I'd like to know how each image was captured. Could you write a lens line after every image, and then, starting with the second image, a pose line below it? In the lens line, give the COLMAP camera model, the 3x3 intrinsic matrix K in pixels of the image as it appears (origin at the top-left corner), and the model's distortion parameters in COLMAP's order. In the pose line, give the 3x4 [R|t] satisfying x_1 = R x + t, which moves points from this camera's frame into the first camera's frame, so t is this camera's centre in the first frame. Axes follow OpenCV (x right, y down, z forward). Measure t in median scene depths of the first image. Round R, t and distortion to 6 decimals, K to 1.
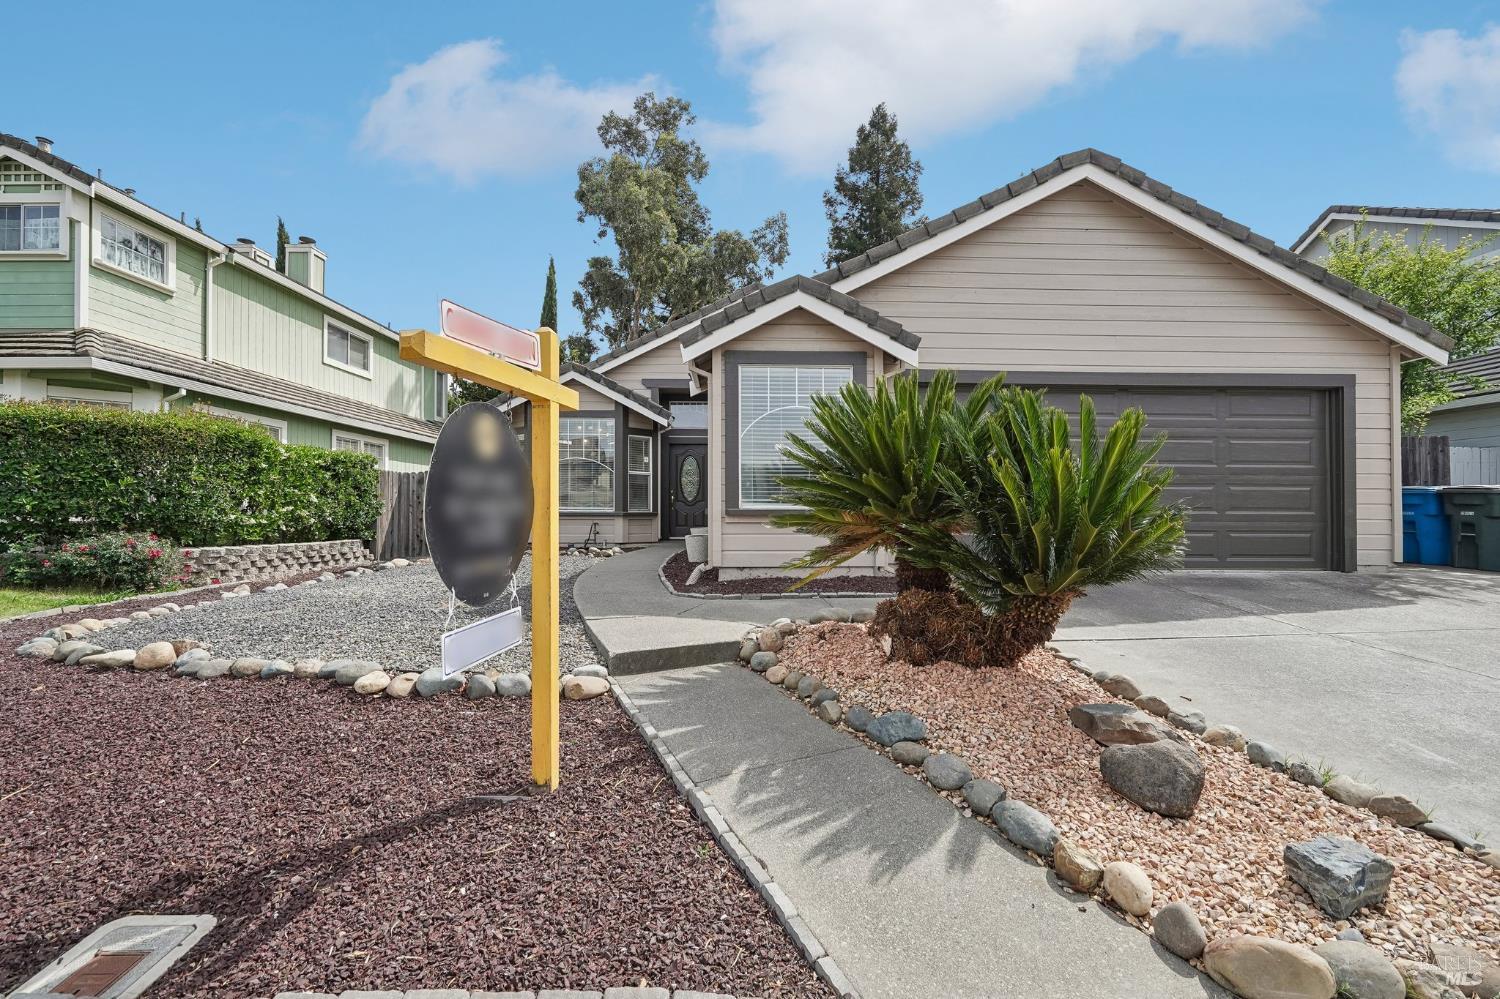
lens RADIAL K [[681.2, 0, 752.3], [0, 681.2, 503.7], [0, 0, 1]] dist [-0.004950, 0.002612]
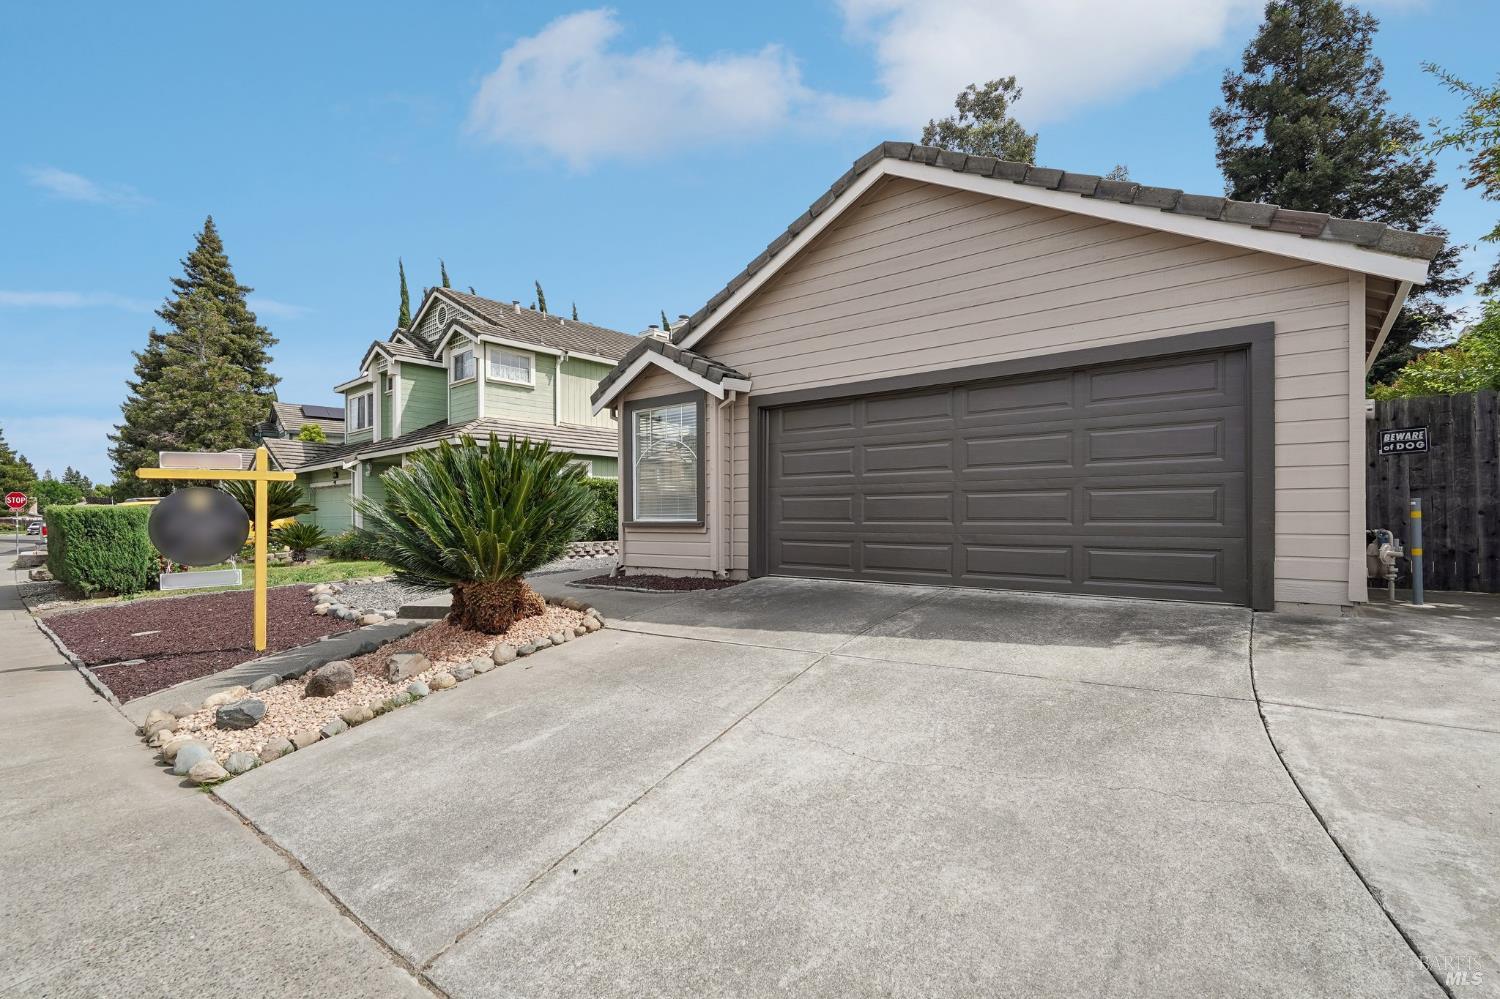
lens RADIAL K [[681.2, 0, 730.0], [0, 681.2, 521.7], [0, 0, 1]] dist [-0.004950, 0.002612]
pose [[0.751763, -0.001995, -0.659431, 0.542868], [0.016016, 0.999756, 0.015234, -0.005232], [0.659239, -0.022014, 0.751611, 0.073952]]
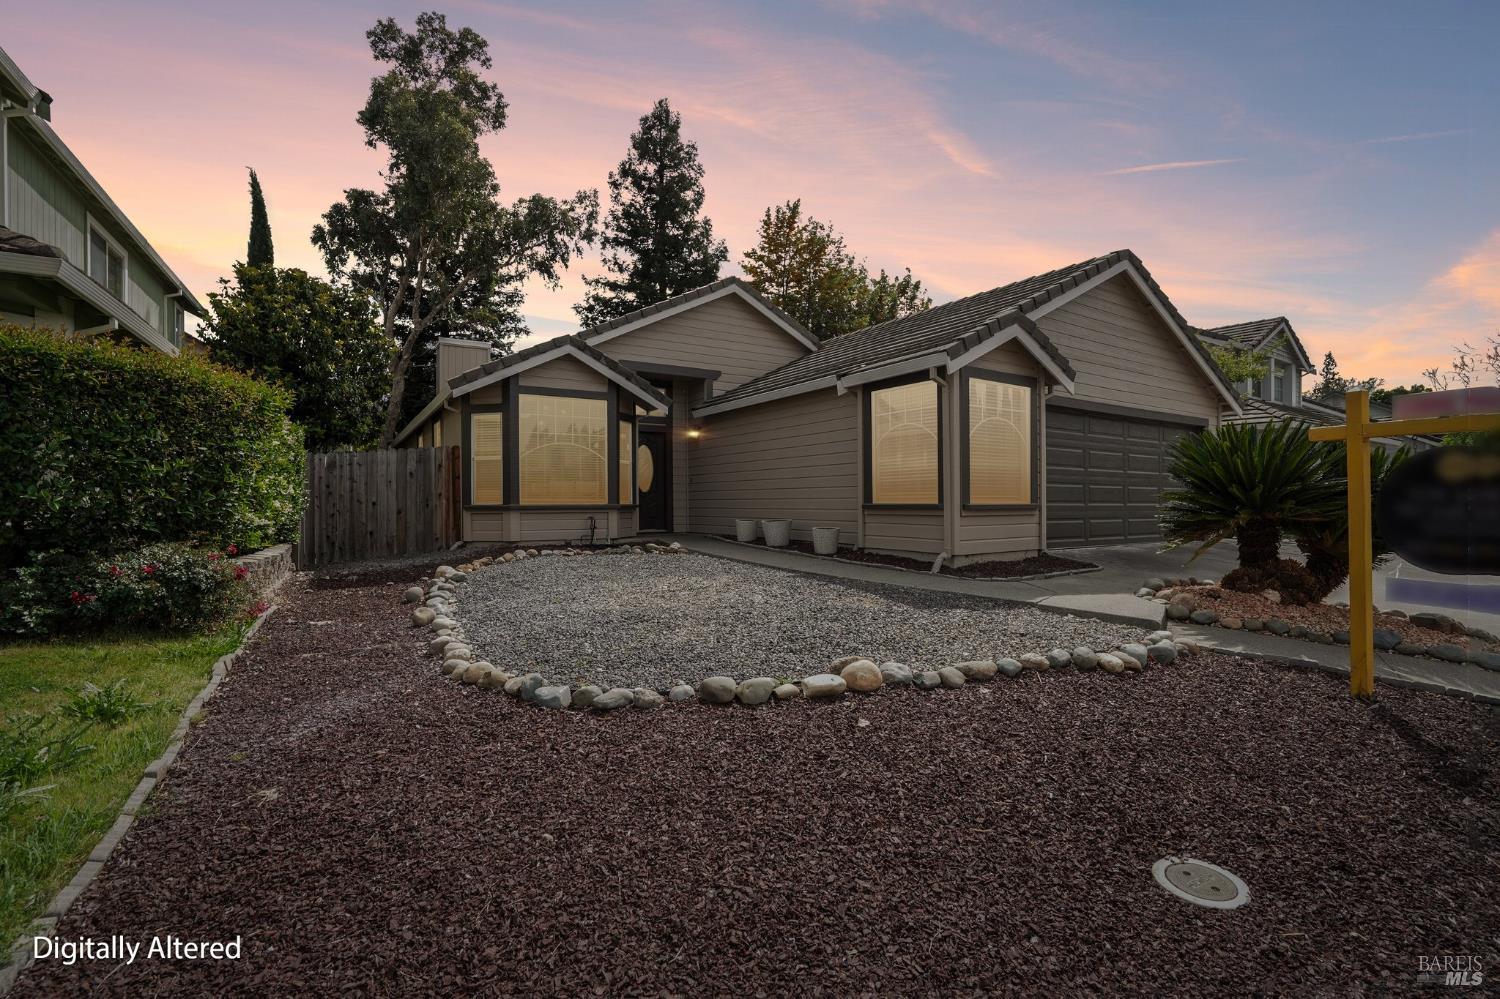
lens RADIAL K [[681.2, 0, 752.8], [0, 681.2, 496.9], [0, 0, 1]] dist [-0.004950, 0.002612]
pose [[0.864126, 0.000134, 0.503276, -0.558957], [-0.006898, 0.999909, 0.011576, -0.009243], [-0.503228, -0.013475, 0.864048, 0.113173]]
